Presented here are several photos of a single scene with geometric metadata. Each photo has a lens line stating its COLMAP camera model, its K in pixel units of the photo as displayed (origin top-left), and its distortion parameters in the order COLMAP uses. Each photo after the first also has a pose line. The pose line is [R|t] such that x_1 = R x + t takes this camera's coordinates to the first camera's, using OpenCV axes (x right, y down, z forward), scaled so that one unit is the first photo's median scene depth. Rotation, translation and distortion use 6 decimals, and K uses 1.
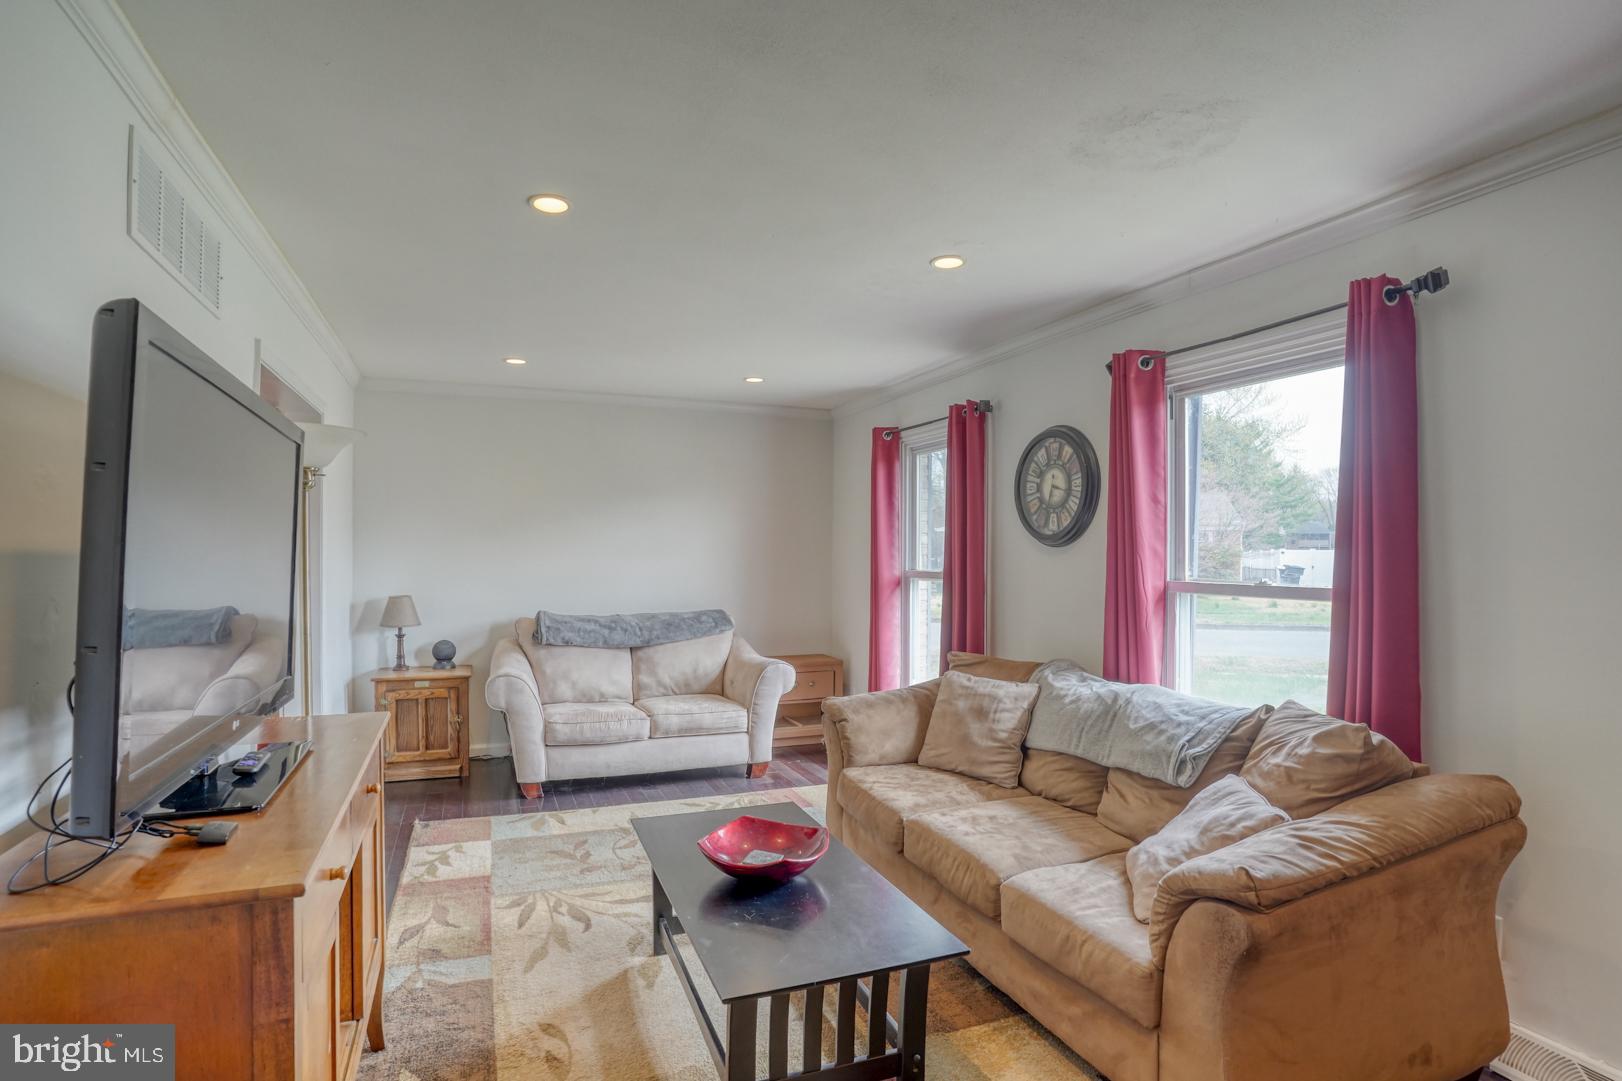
lens RADIAL K [[794.9, 0, 807.0], [0, 794.9, 554.1], [0, 0, 1]] dist [-0.075413, 0.034985]
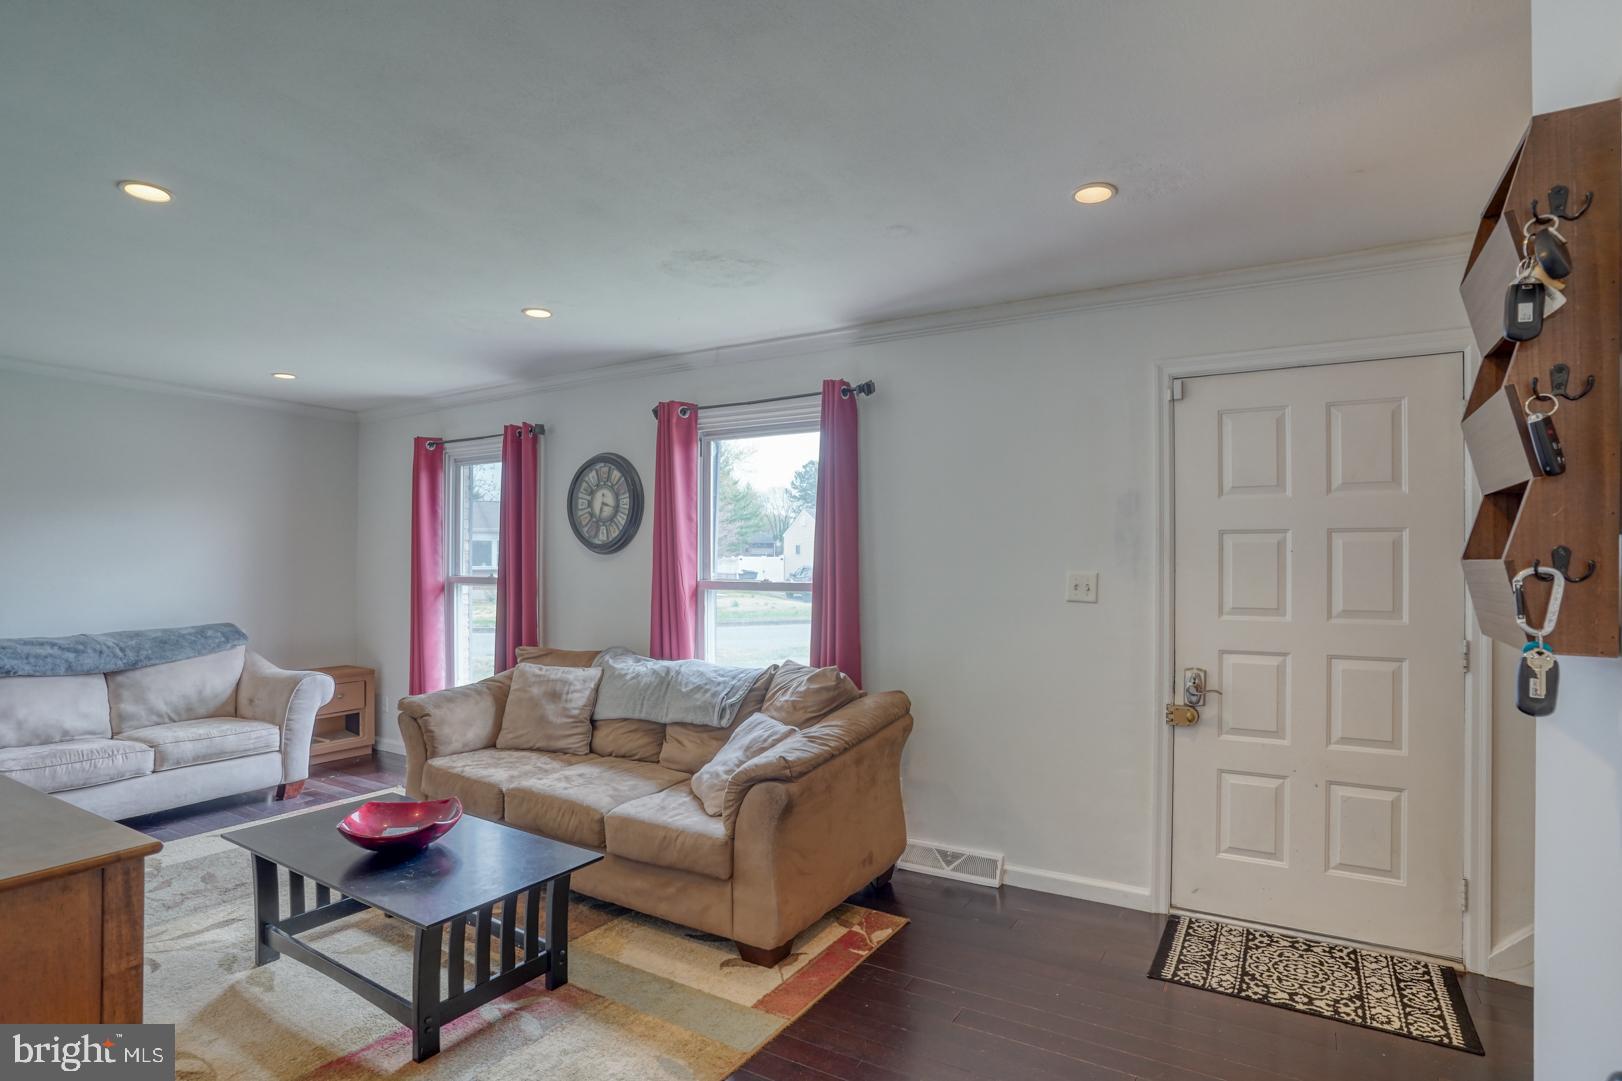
lens RADIAL K [[794.9, 0, 807.0], [0, 794.9, 554.1], [0, 0, 1]] dist [-0.075413, 0.034985]
pose [[0.804281, 0.001706, 0.594247, -0.181263], [0.003418, 0.999966, -0.007496, 0.000716], [-0.594239, 0.008060, 0.804248, -0.172690]]
